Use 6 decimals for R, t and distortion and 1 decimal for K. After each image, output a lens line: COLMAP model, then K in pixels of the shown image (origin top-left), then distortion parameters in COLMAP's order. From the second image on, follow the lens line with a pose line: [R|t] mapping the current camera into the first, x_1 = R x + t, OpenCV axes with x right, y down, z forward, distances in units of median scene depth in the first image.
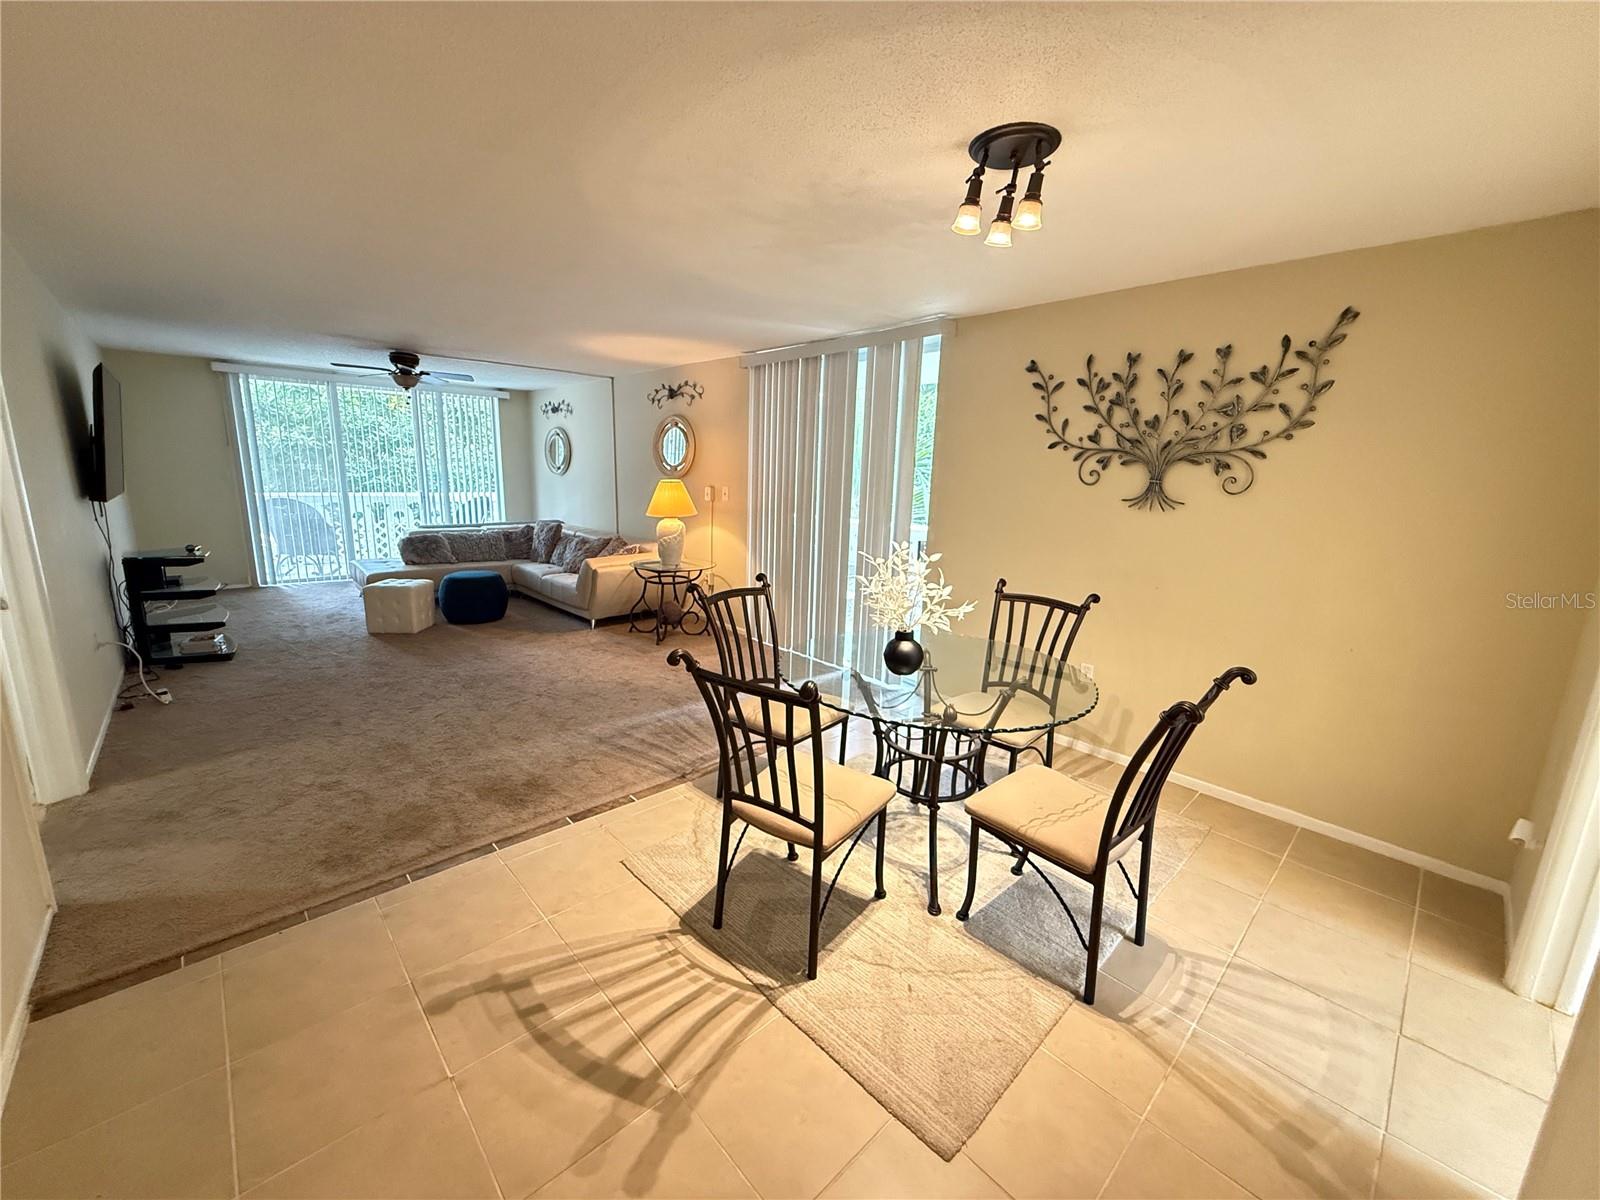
lens RADIAL K [[637.8, 0, 800.5], [0, 637.8, 595.8], [0, 0, 1]] dist [-0.001852, 0.000263]
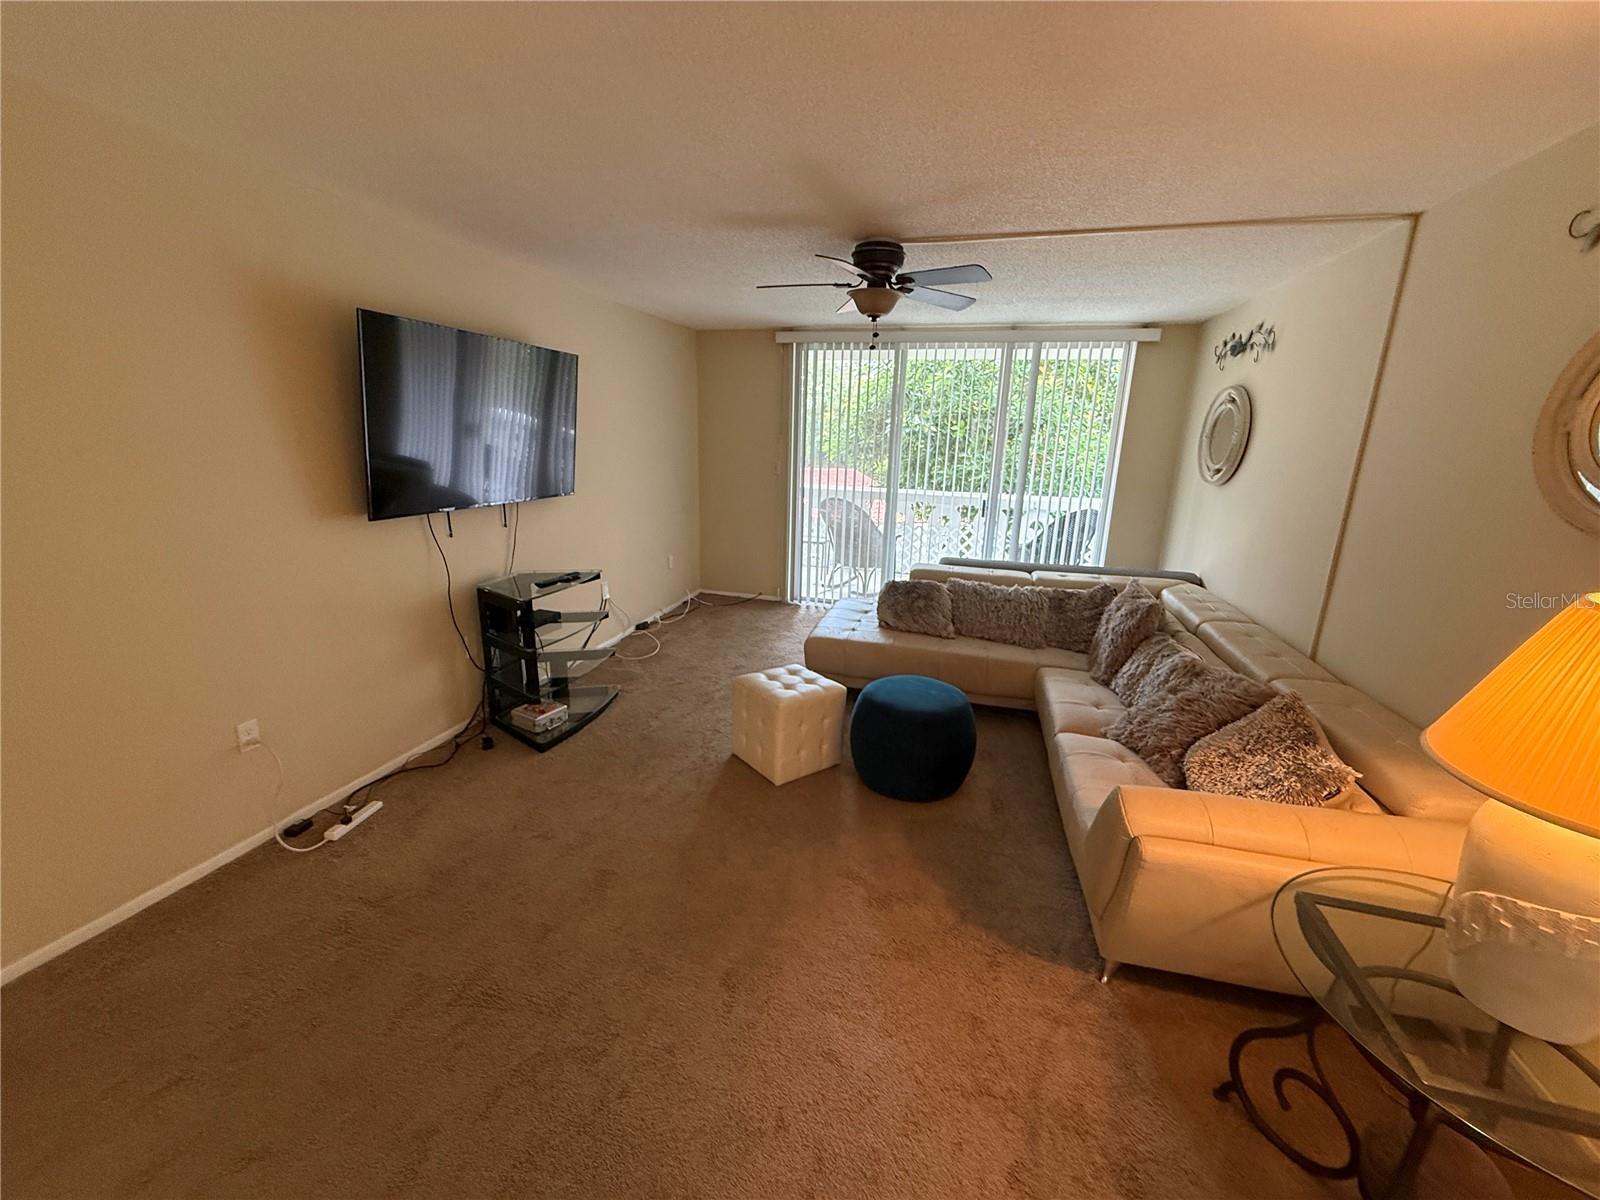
lens RADIAL K [[637.8, 0, 793.8], [0, 637.8, 604.1], [0, 0, 1]] dist [-0.001852, 0.000263]
pose [[0.521772, 0.205040, -0.828078, -0.265041], [-0.177123, 0.975571, 0.129956, -0.228580], [0.834495, 0.078865, 0.545343, 1.008809]]
